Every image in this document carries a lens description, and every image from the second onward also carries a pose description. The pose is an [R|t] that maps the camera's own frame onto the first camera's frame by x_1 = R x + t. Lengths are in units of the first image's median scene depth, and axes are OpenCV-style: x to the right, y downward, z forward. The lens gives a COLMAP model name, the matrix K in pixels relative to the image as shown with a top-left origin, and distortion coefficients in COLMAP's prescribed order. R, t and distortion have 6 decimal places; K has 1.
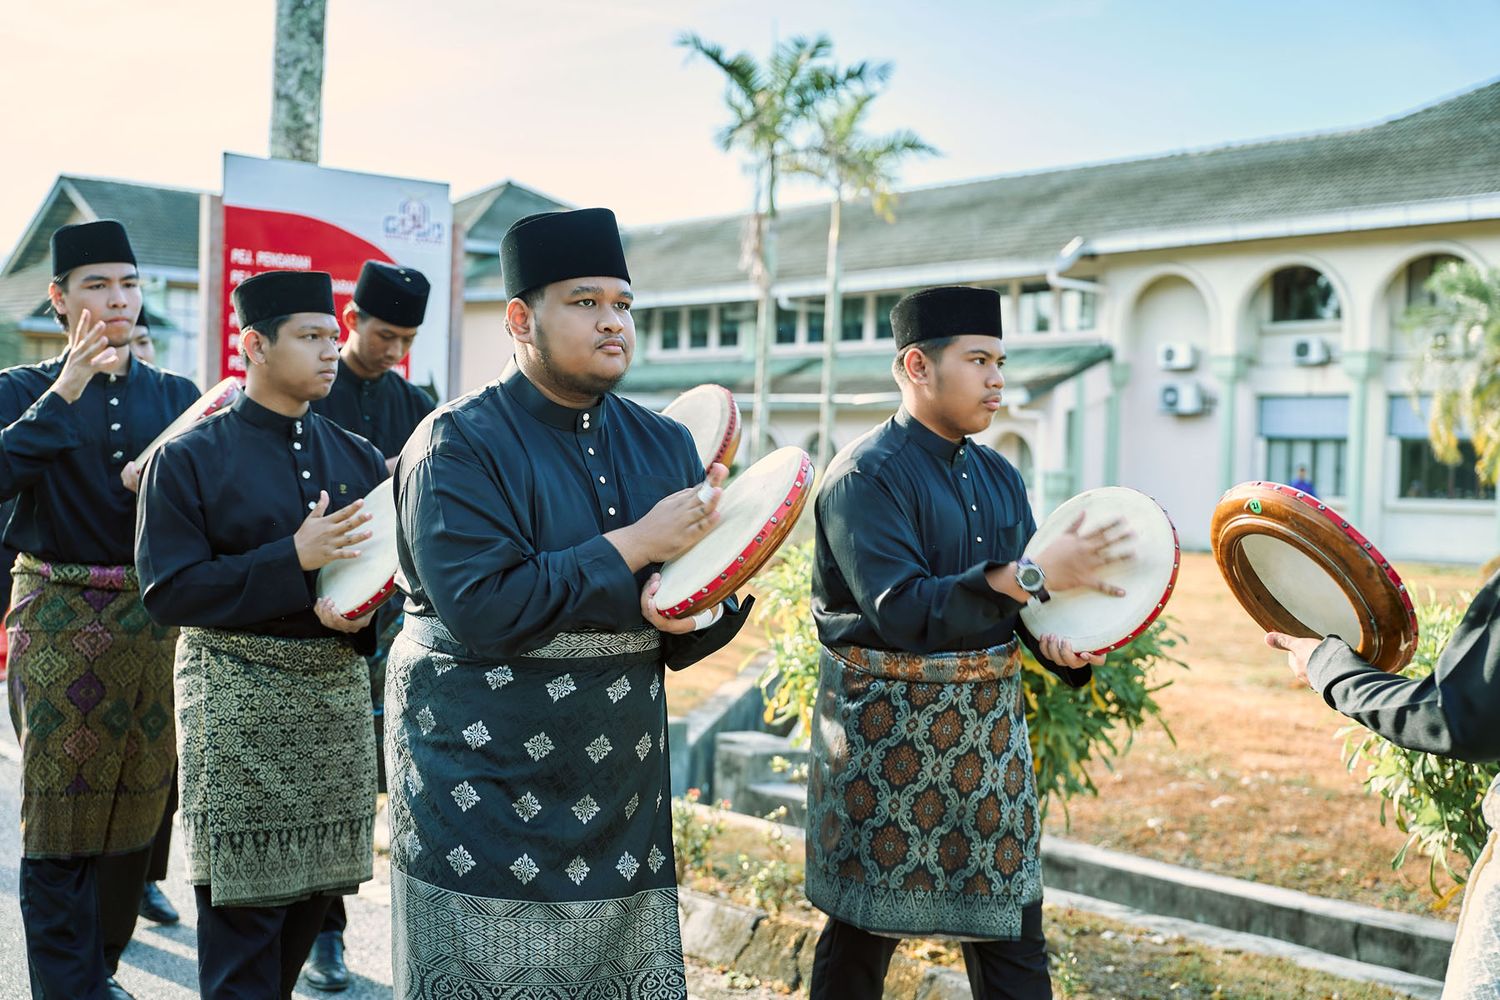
lens RADIAL K [[1948.1, 0, 750.0], [0, 1948.1, 500.0], [0, 0, 1]] dist [-0.222983, 1.585282]
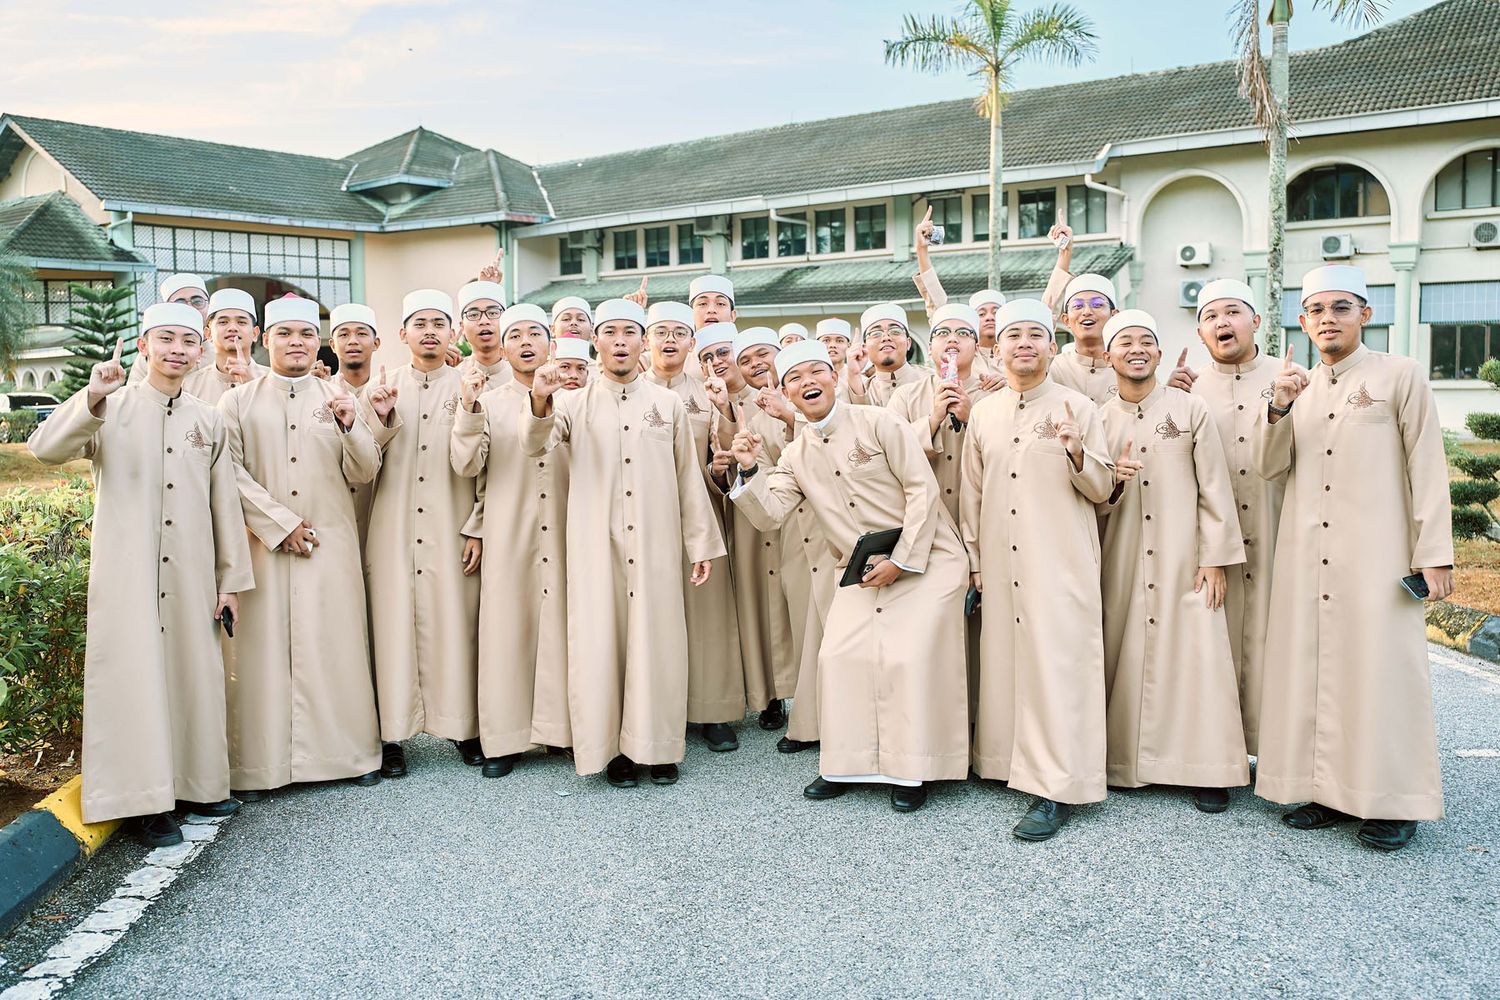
lens RADIAL K [[1284.1, 0, 750.0], [0, 1284.1, 500.0], [0, 0, 1]] dist [-0.068183, 0.002840]
pose [[0.971889, -0.068428, 0.225278, -0.630379], [0.047736, 0.994231, 0.096054, -0.059278], [-0.230551, -0.082599, 0.969548, 1.195218]]
